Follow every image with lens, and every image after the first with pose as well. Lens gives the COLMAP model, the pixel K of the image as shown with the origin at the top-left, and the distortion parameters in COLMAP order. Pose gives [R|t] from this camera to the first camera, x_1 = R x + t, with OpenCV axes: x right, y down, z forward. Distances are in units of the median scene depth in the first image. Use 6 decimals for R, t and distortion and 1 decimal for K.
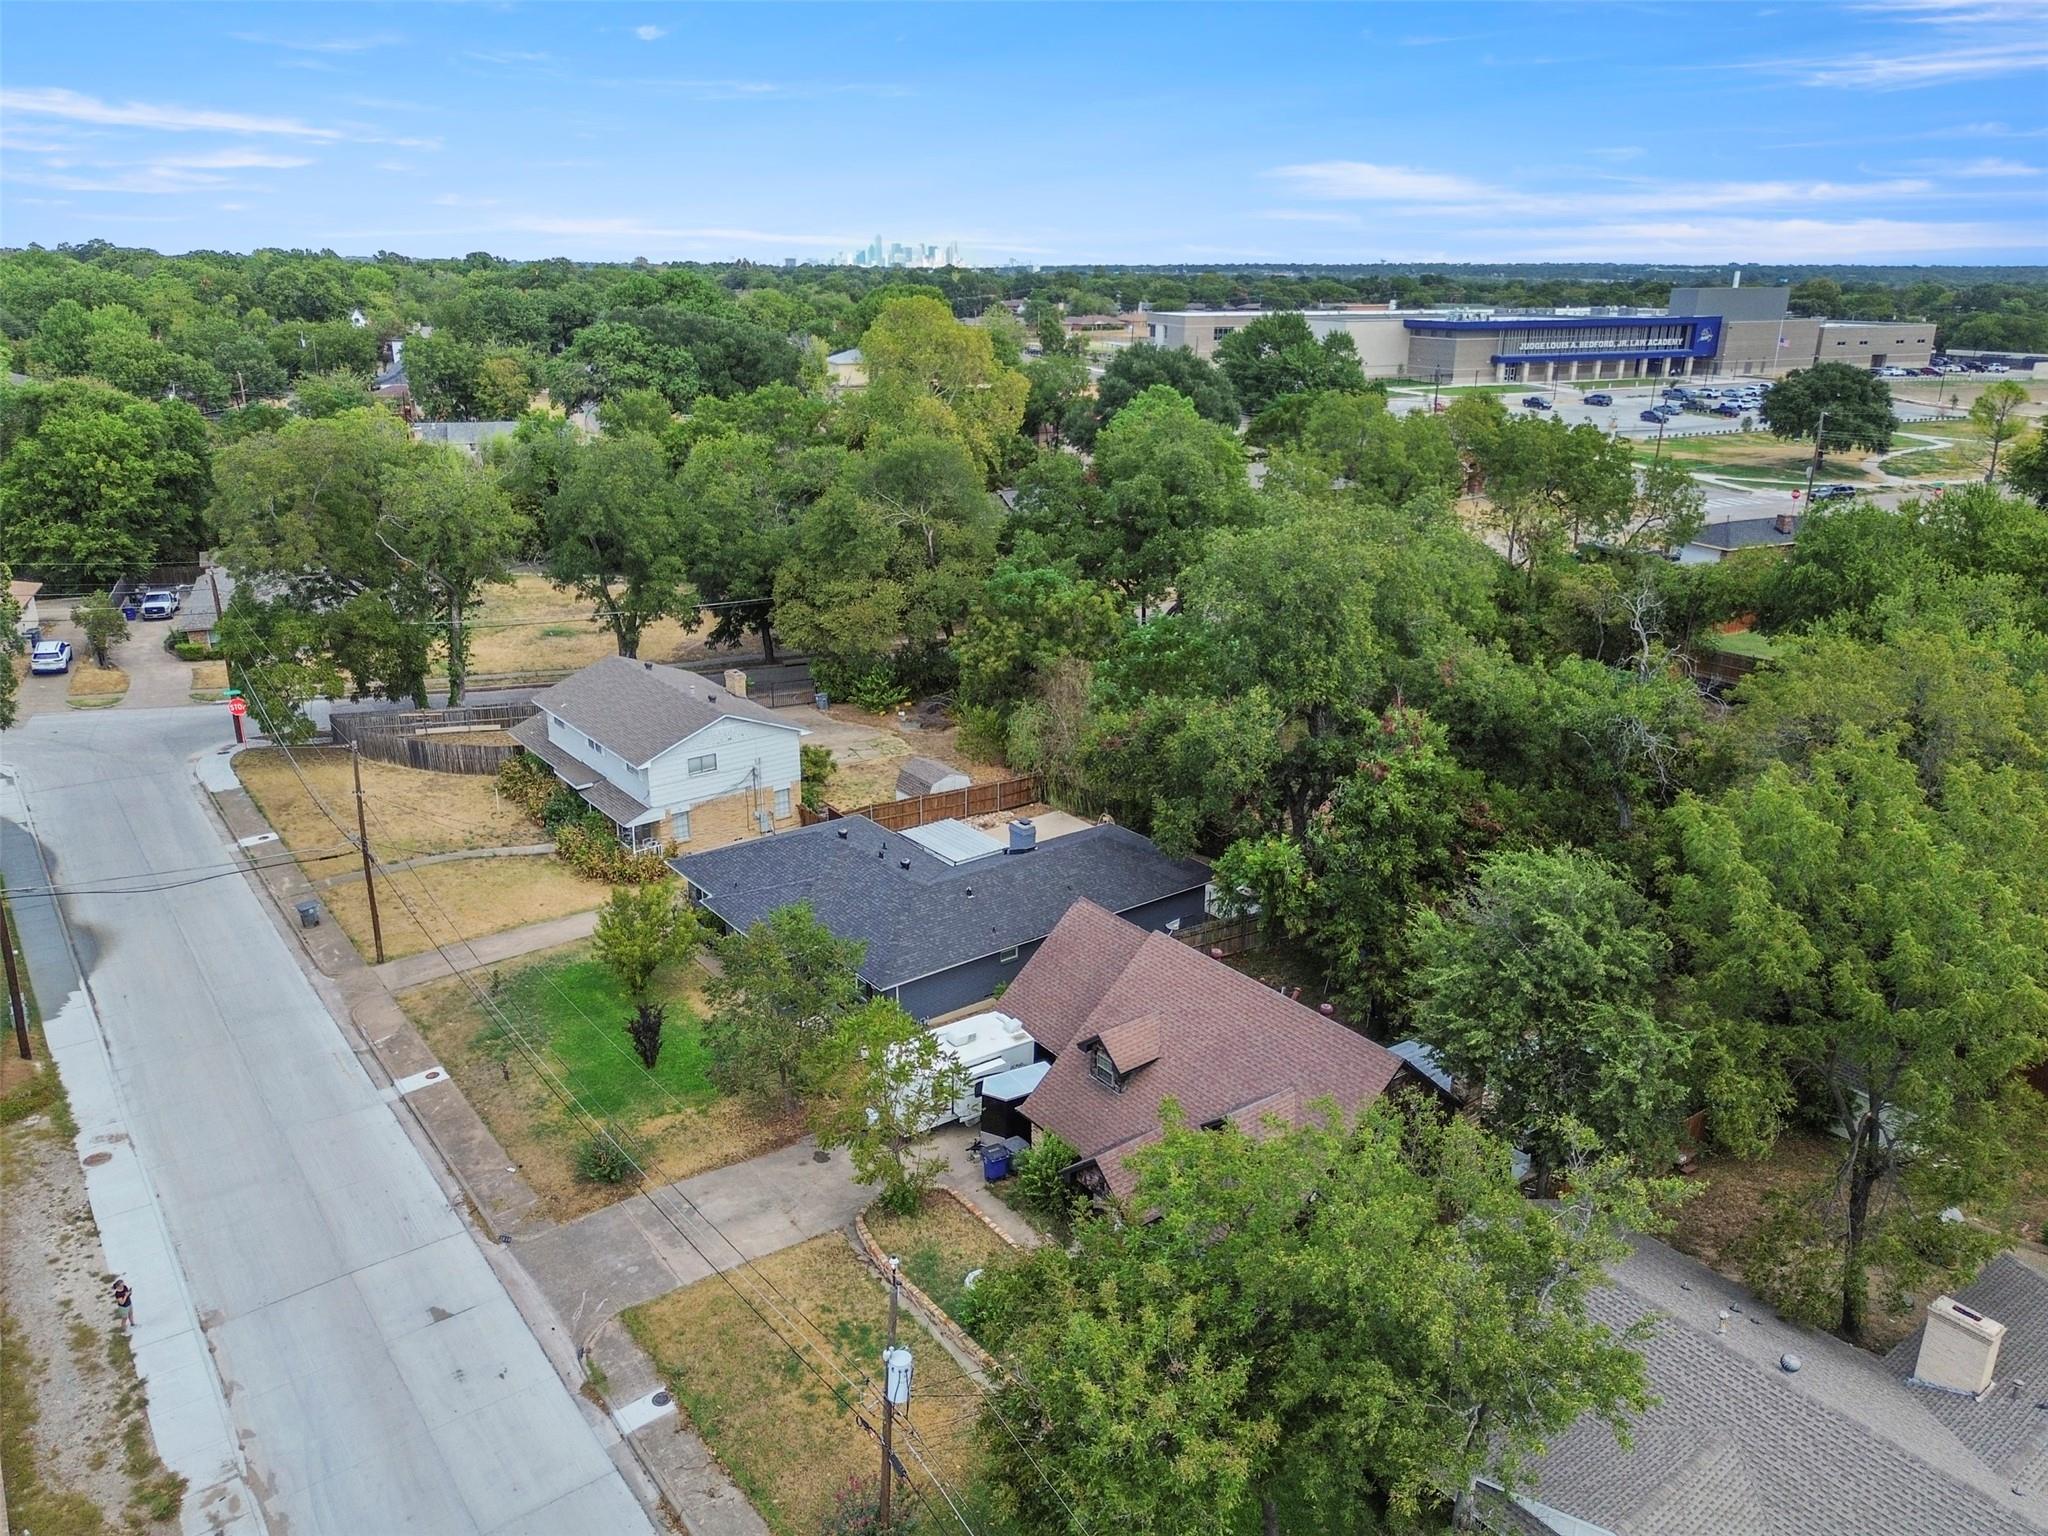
lens RADIAL K [[1443.6, 0, 1012.3], [0, 1443.6, 768.9], [0, 0, 1]] dist [0.059193, -0.047612]
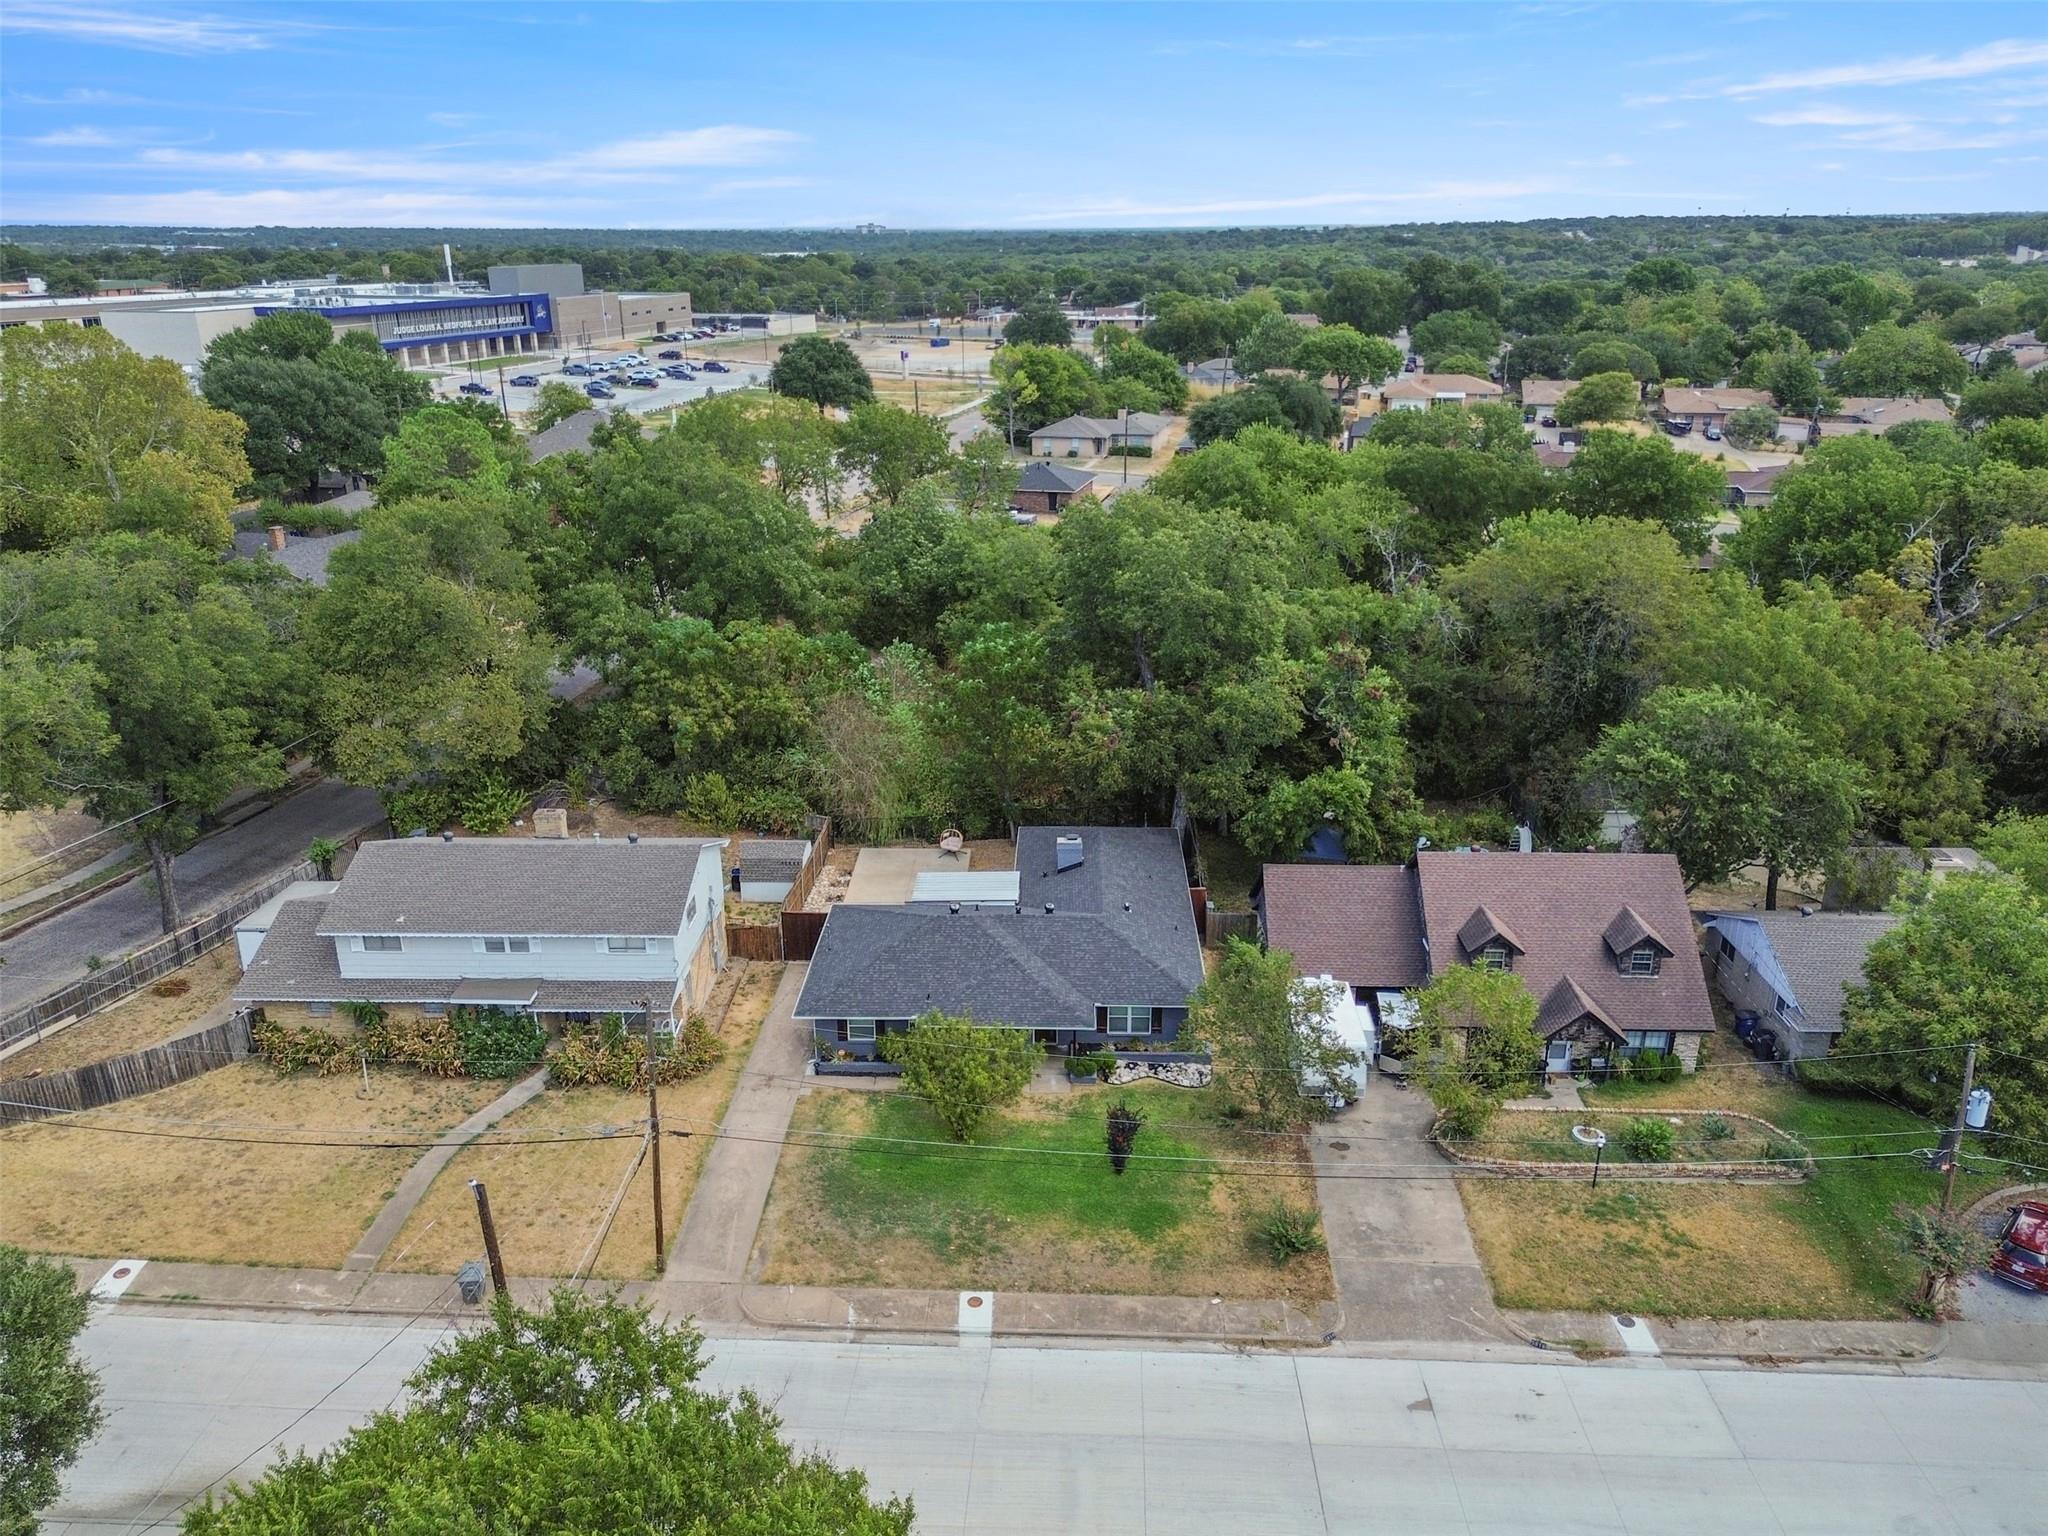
lens RADIAL K [[1443.6, 0, 1012.3], [0, 1443.6, 768.9], [0, 0, 1]] dist [0.059193, -0.047612]
pose [[0.631743, -0.279418, 0.723067, -0.585981], [0.262936, 0.954718, 0.139209, -0.129402], [-0.729223, 0.102176, 0.676605, 0.240570]]
